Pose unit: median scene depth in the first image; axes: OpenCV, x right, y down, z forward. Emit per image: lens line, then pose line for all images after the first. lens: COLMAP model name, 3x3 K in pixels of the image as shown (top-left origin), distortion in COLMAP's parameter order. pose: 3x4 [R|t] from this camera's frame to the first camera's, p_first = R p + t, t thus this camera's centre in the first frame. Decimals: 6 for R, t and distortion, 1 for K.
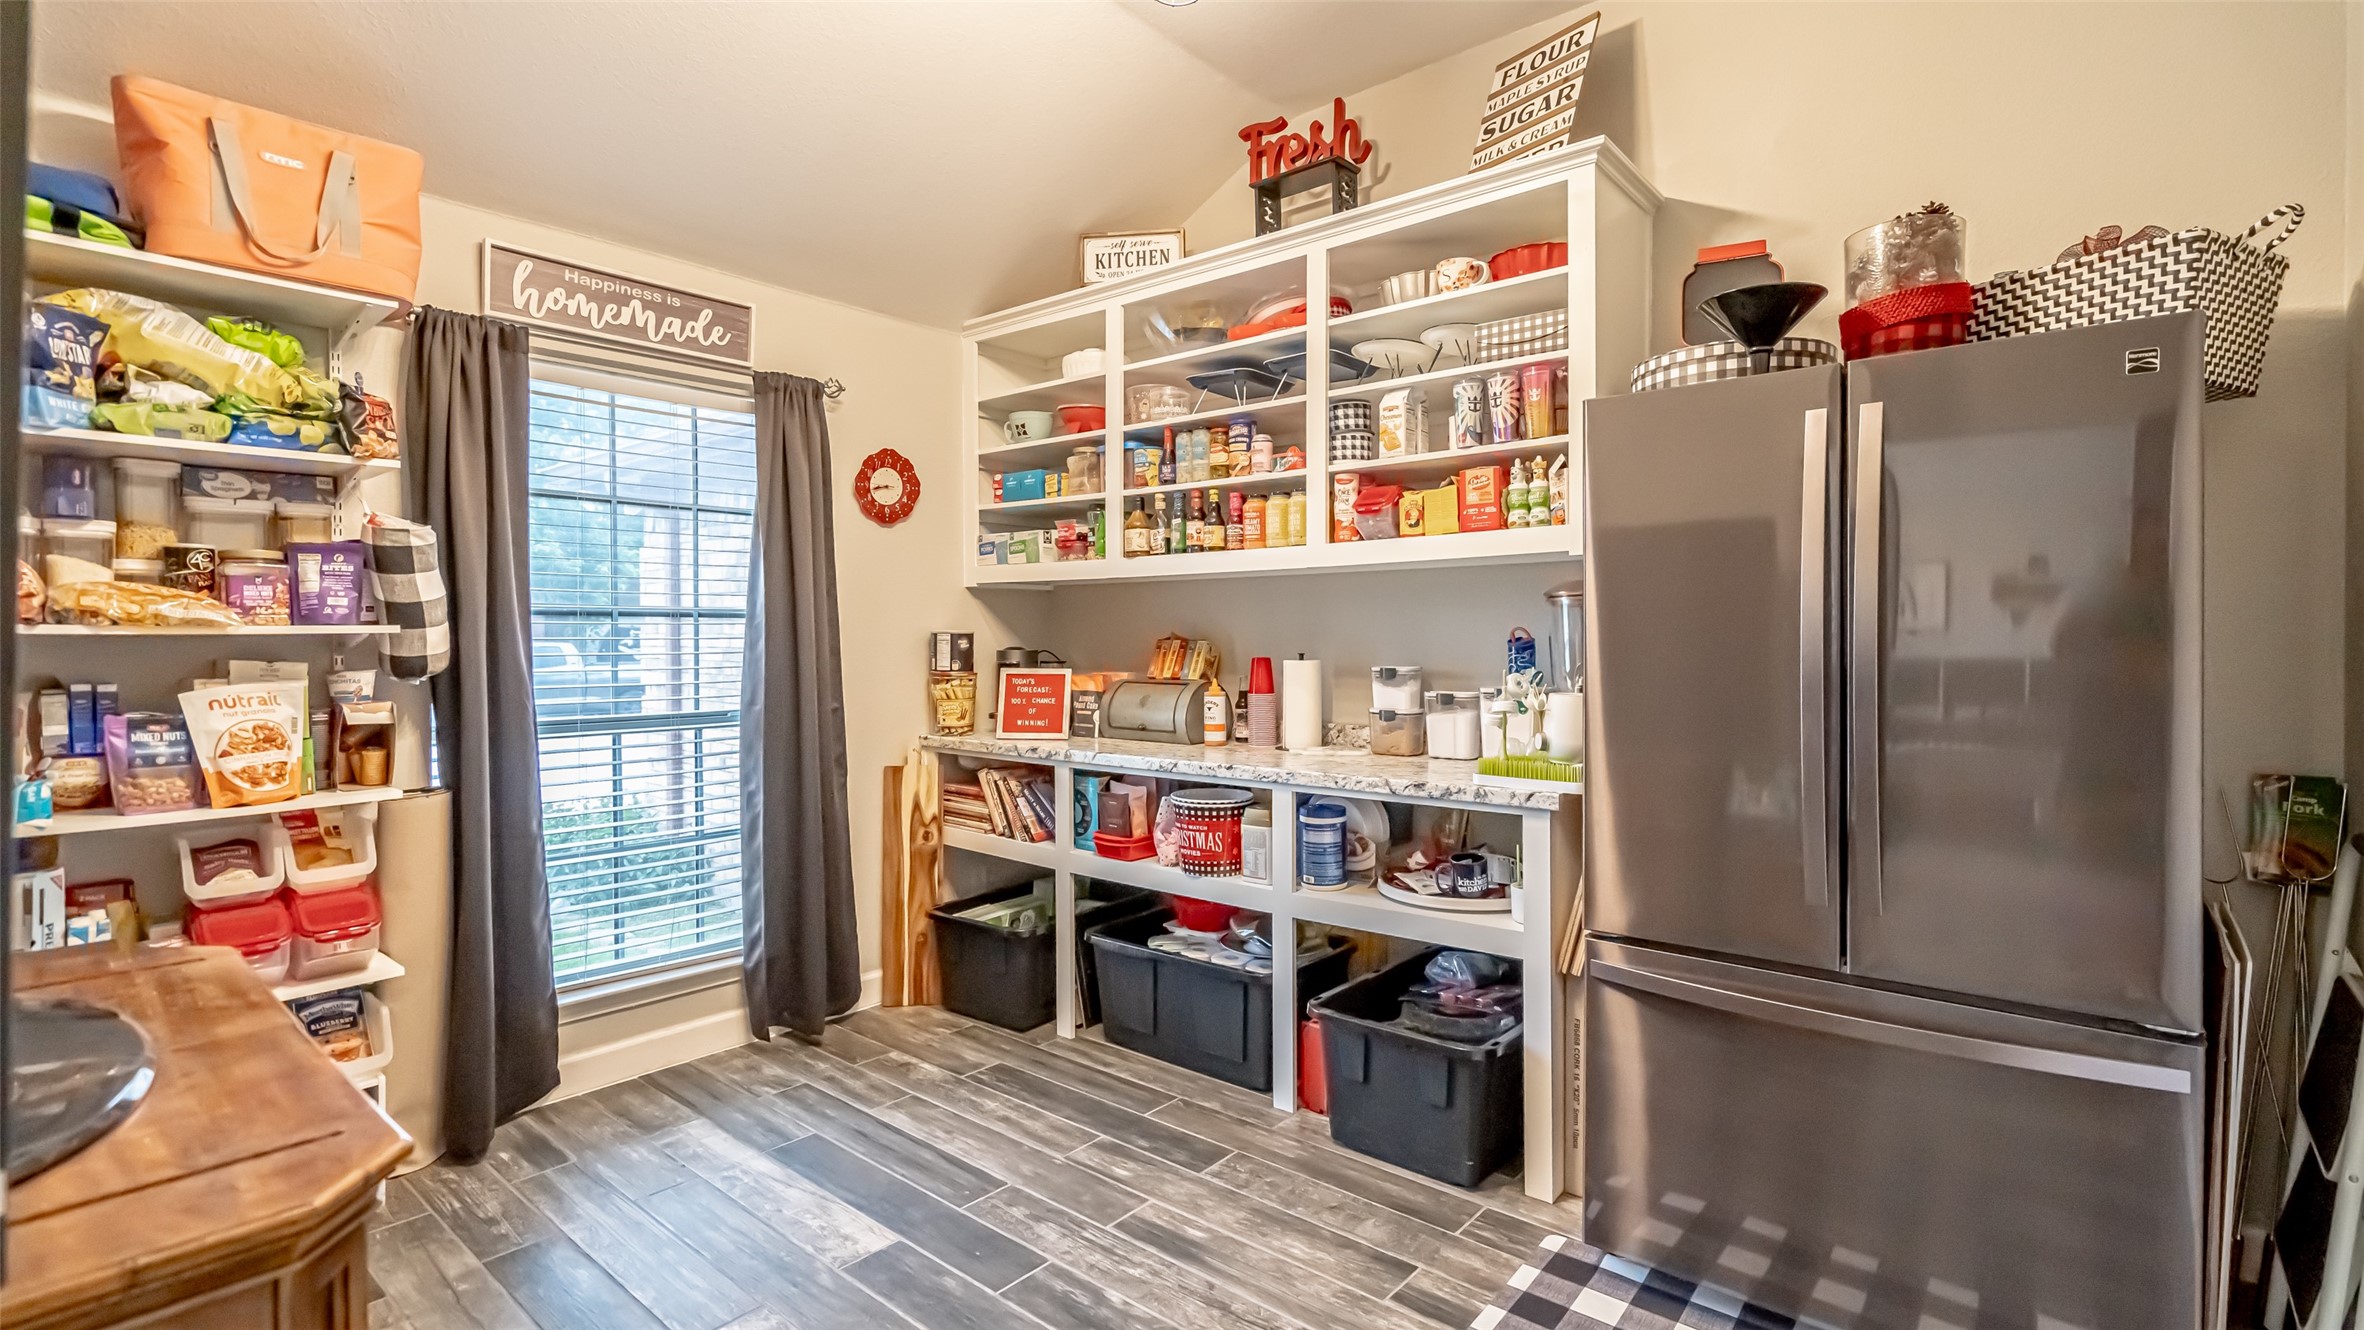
lens RADIAL K [[1069.6, 0, 1184.9], [0, 1069.6, 653.6], [0, 0, 1]] dist [-0.008134, 0.002869]
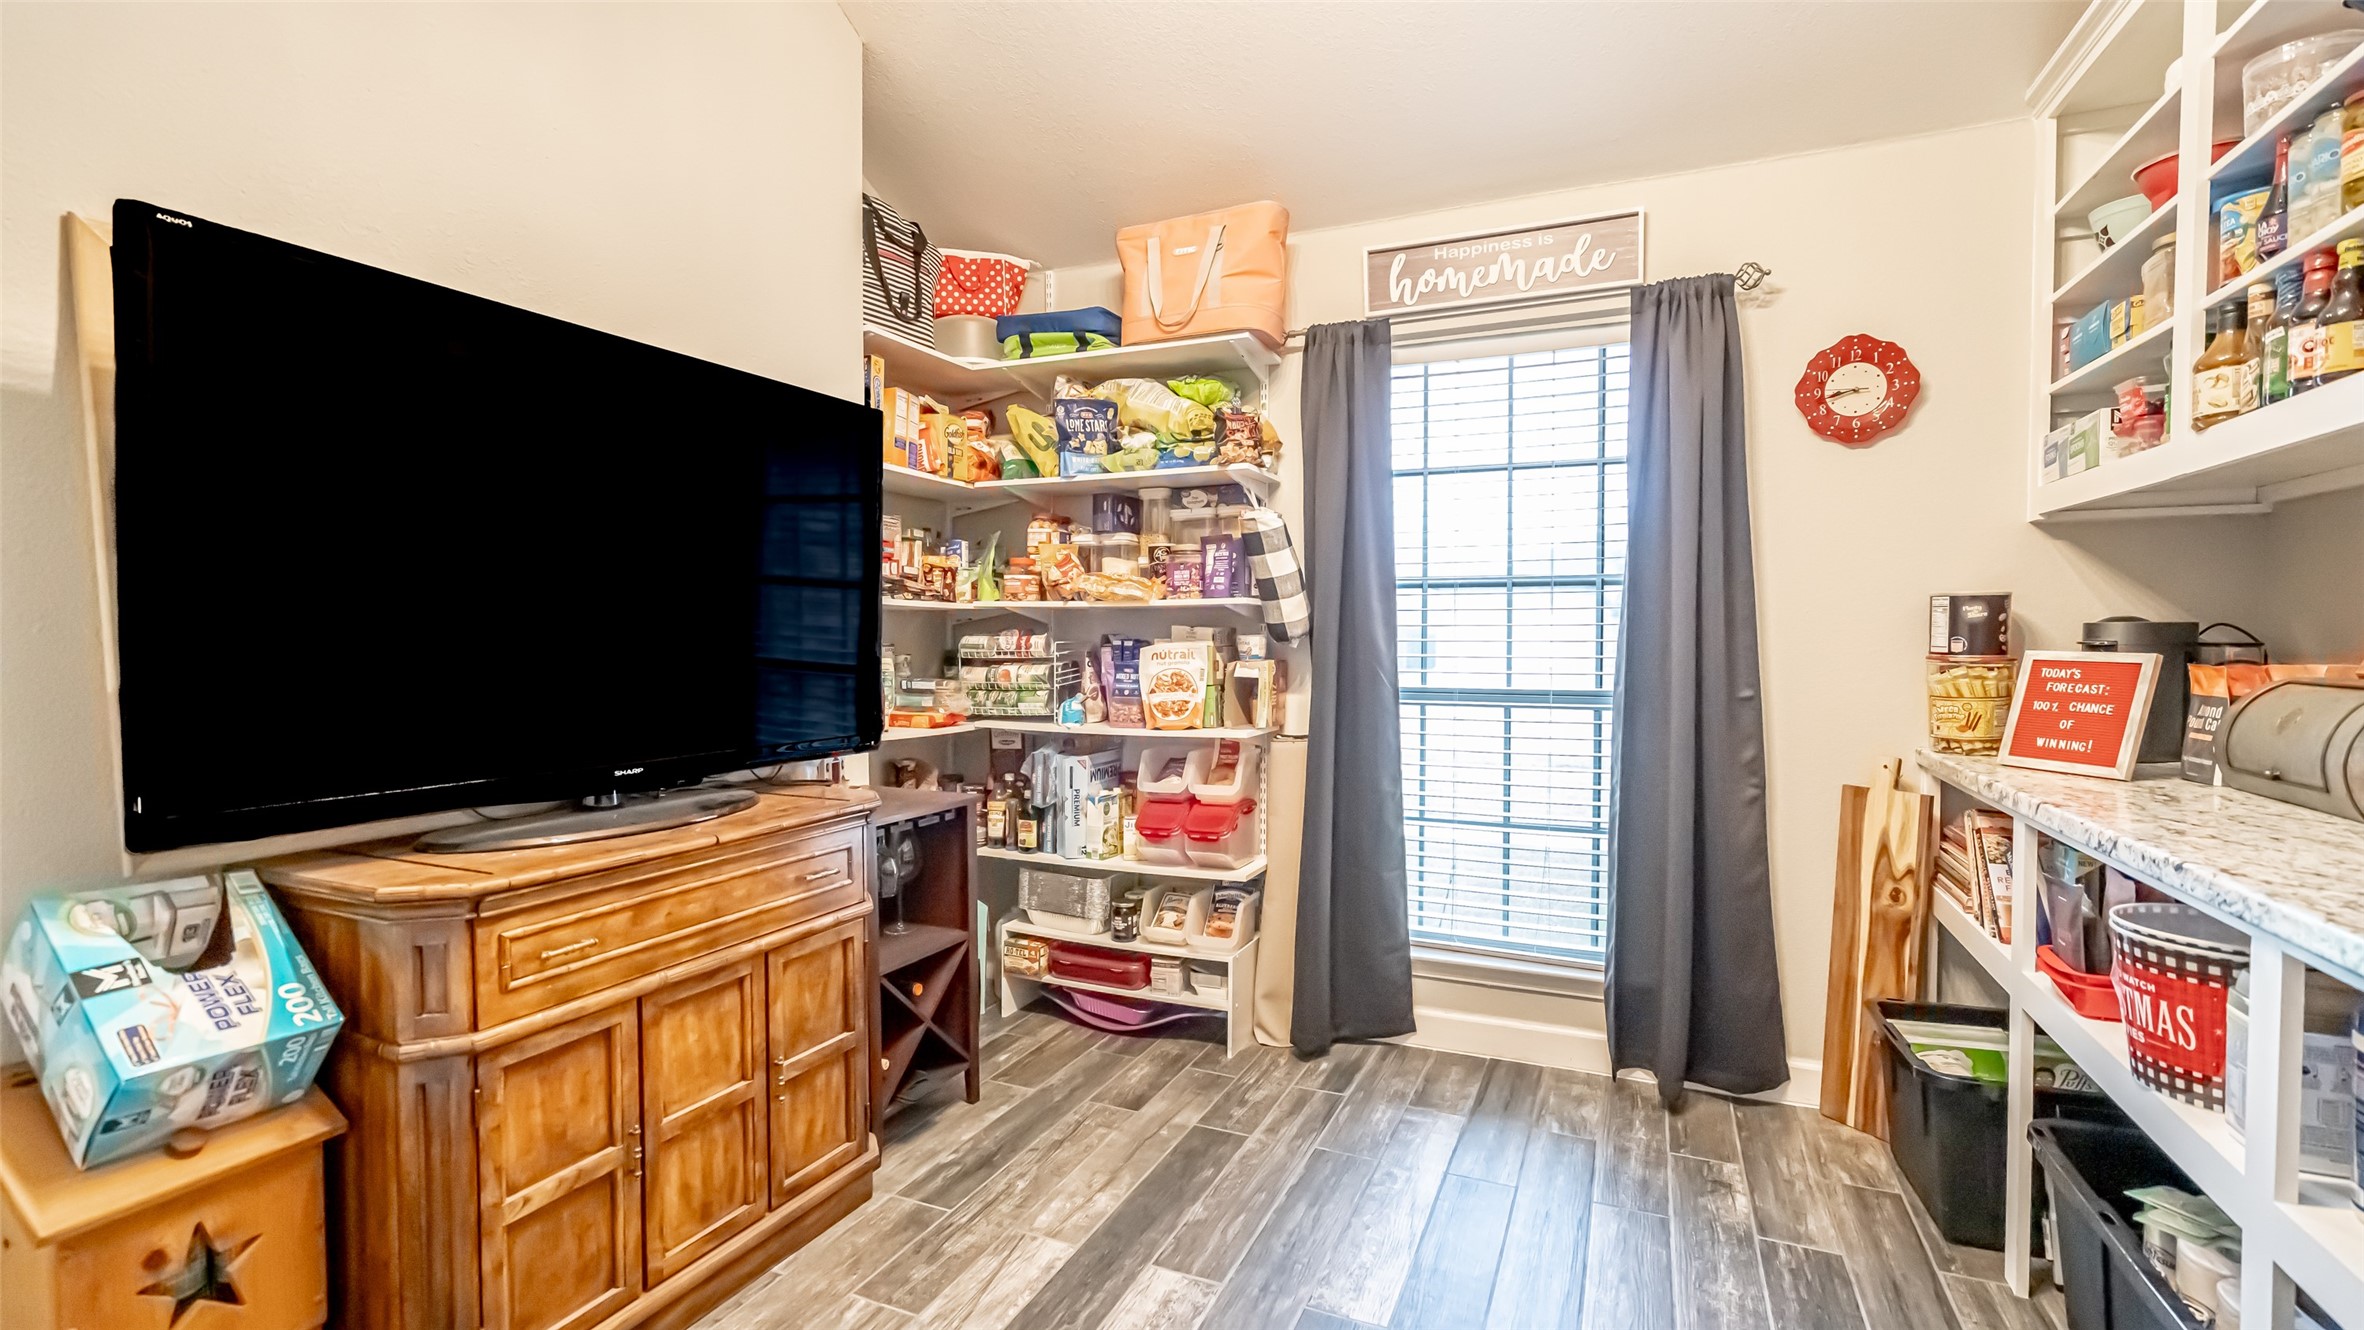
lens RADIAL K [[1069.6, 0, 1175.3], [0, 1069.6, 672.4], [0, 0, 1]] dist [-0.008134, 0.002869]
pose [[0.285029, 0.036788, -0.957813, 0.333110], [-0.013194, 0.999319, 0.034456, 0.014381], [0.958428, 0.002816, 0.285320, 0.450119]]
